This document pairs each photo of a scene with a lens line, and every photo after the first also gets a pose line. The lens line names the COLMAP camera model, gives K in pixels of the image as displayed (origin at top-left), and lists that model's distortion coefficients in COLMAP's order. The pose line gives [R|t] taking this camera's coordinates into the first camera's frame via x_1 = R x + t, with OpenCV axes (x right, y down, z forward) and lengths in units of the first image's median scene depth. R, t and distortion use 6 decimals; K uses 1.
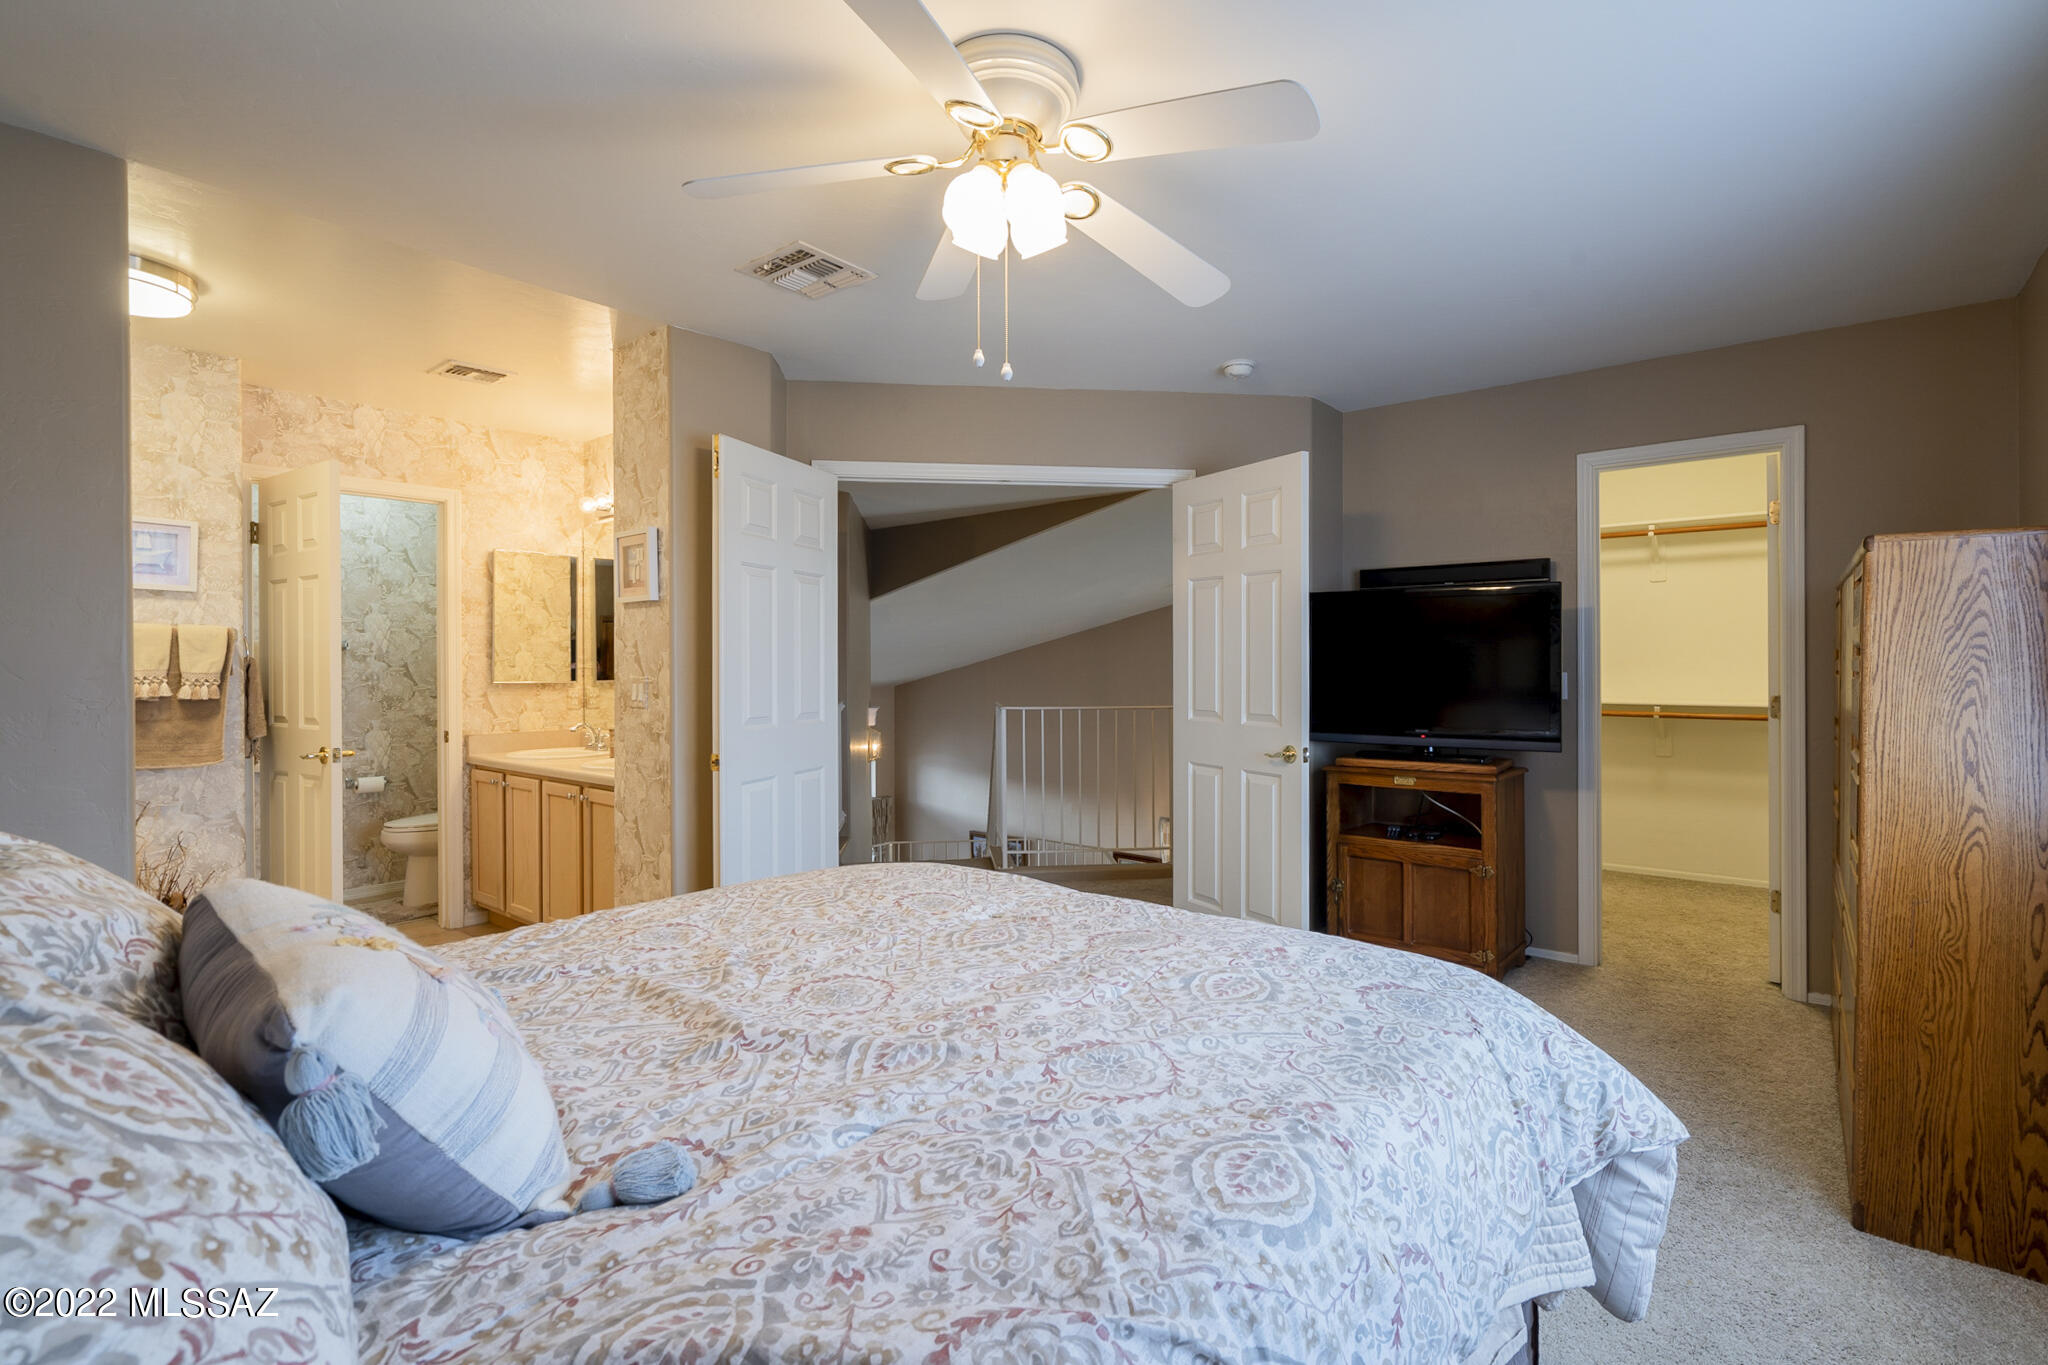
lens RADIAL K [[938.9, 0, 1026.6], [0, 938.9, 669.5], [0, 0, 1]] dist [-0.006005, 0.000048]
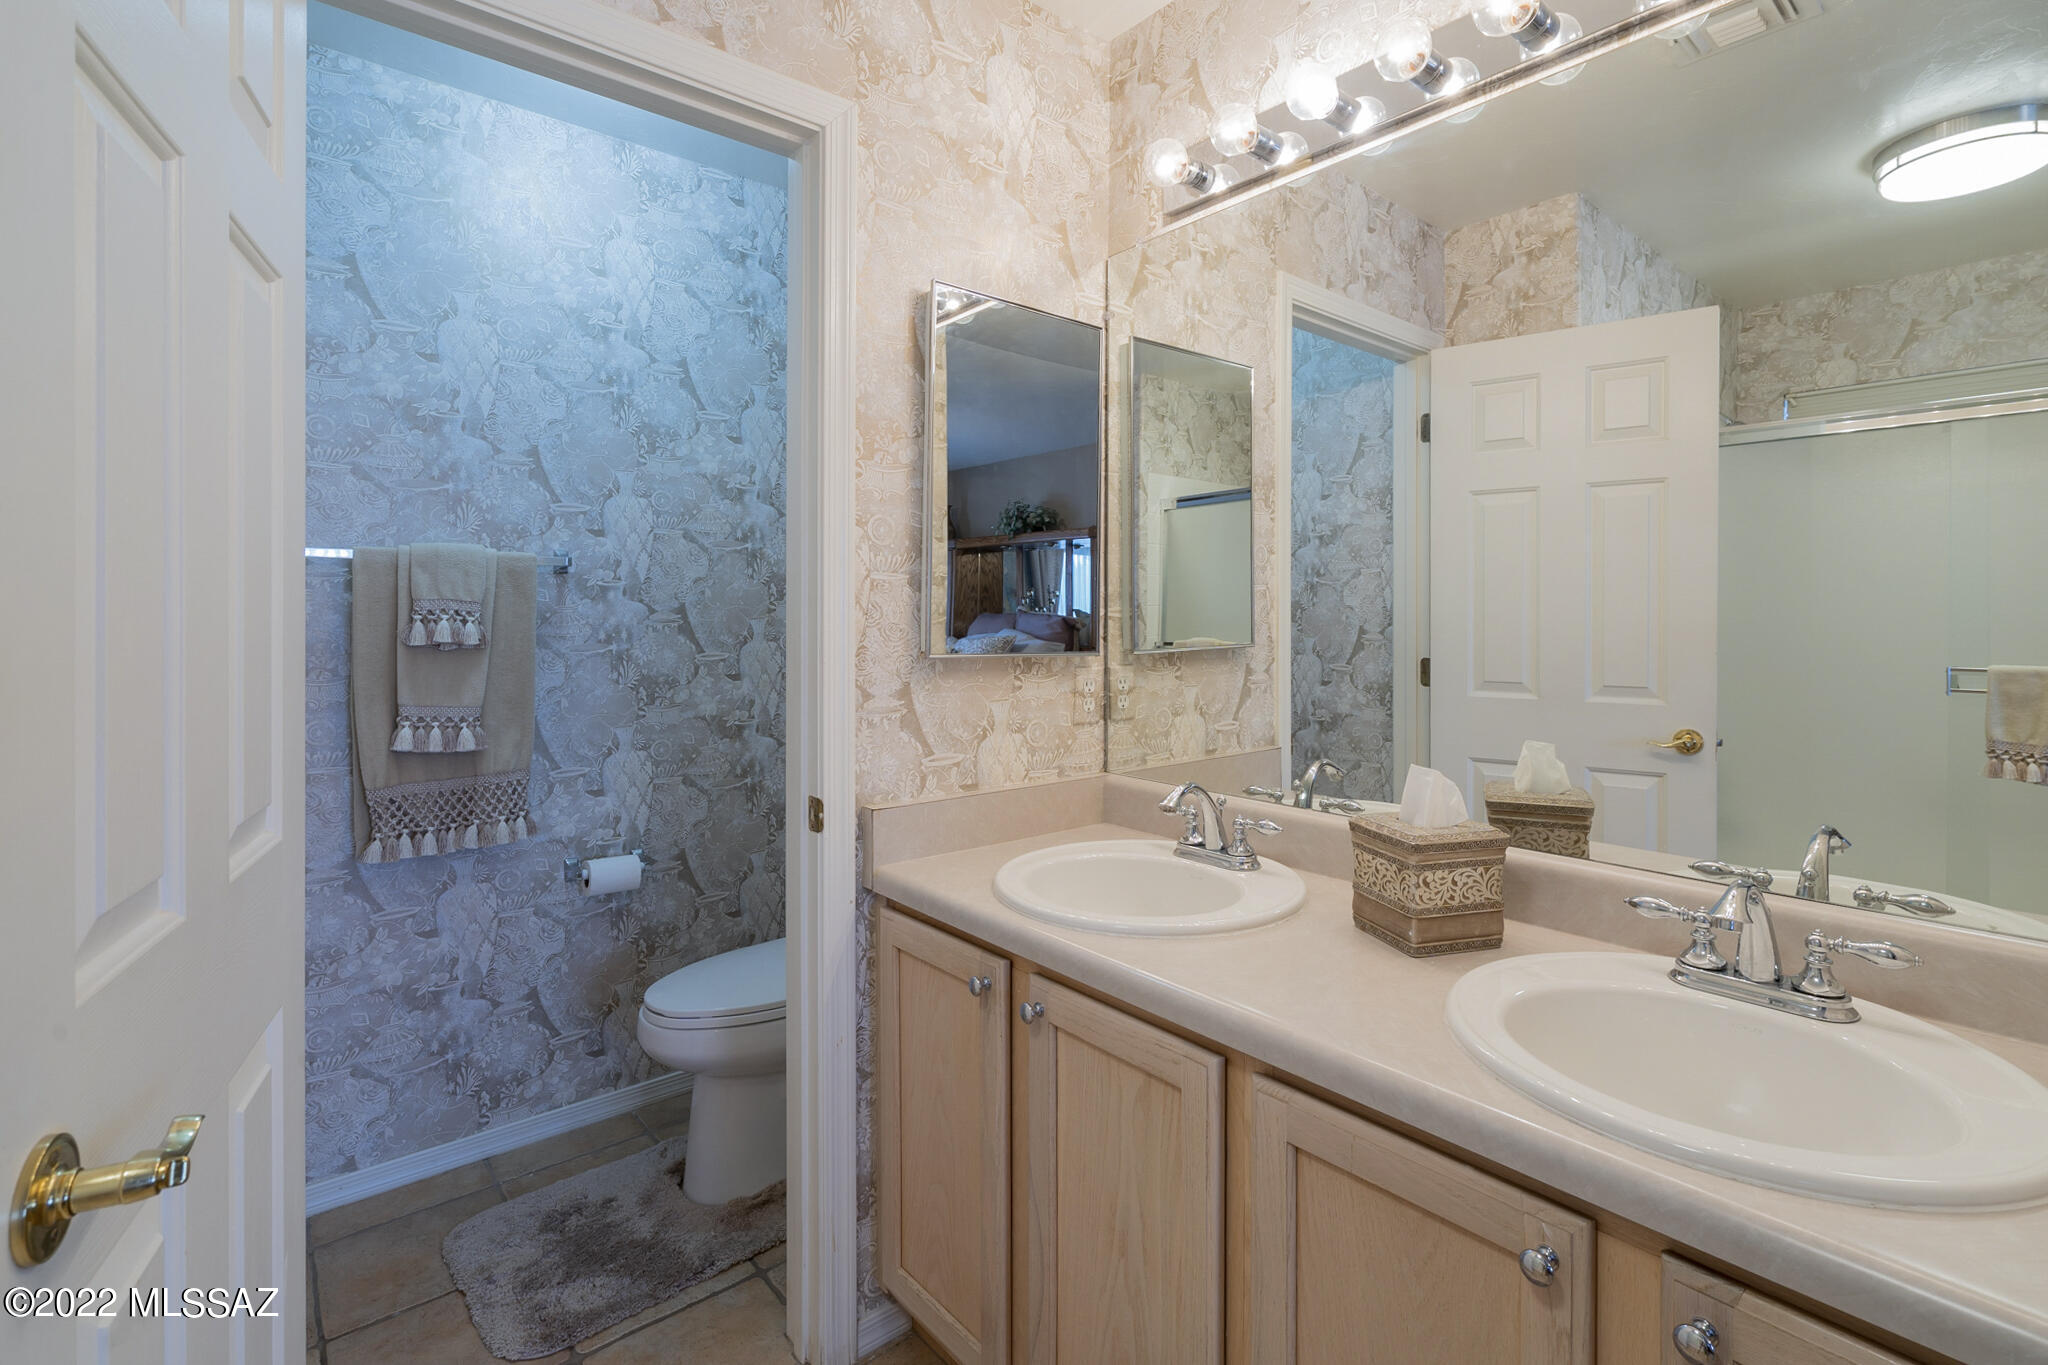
lens RADIAL K [[938.9, 0, 1009.8], [0, 938.9, 619.5], [0, 0, 1]] dist [-0.006005, 0.000048]
pose [[0.979210, 0.007739, -0.202700, -0.438846], [-0.007725, 0.999970, 0.000861, -0.001050], [0.202701, 0.000722, 0.979240, 0.618064]]
